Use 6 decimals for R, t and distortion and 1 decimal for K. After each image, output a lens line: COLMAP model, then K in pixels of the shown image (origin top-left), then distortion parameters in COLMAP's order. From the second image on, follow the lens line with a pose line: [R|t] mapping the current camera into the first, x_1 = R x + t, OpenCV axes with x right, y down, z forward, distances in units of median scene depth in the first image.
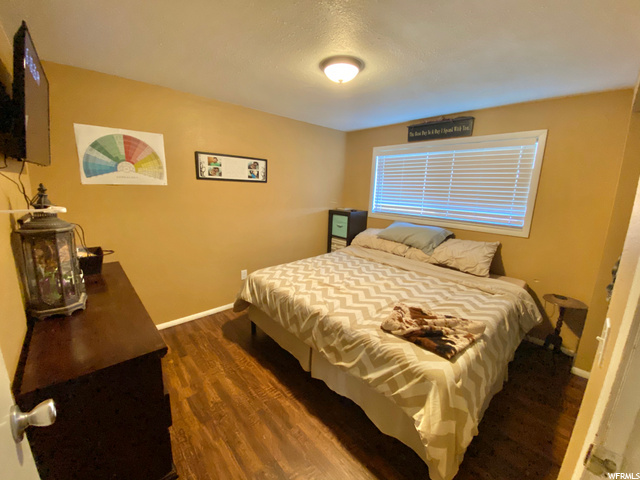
lens RADIAL K [[257.9, 0, 317.5], [0, 257.9, 237.2], [0, 0, 1]] dist [0.034687, -0.027647]
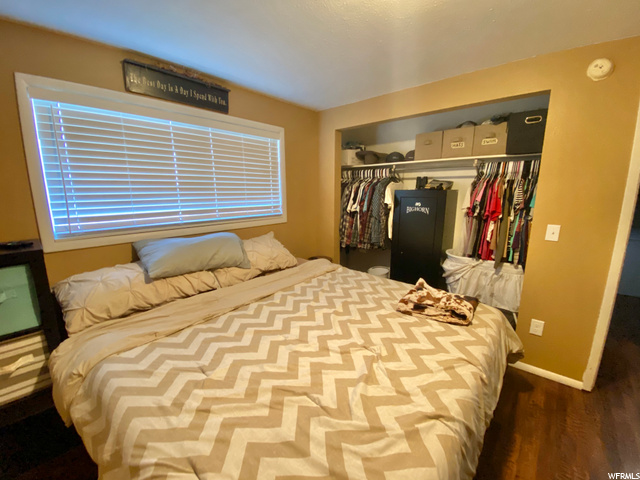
lens RADIAL K [[257.9, 0, 317.5], [0, 257.9, 237.2], [0, 0, 1]] dist [0.034687, -0.027647]
pose [[-0.100248, -0.207834, 0.973014, -0.278340], [0.197863, 0.954243, 0.224210, -0.136330], [-0.975090, 0.215000, -0.054538, 0.779255]]
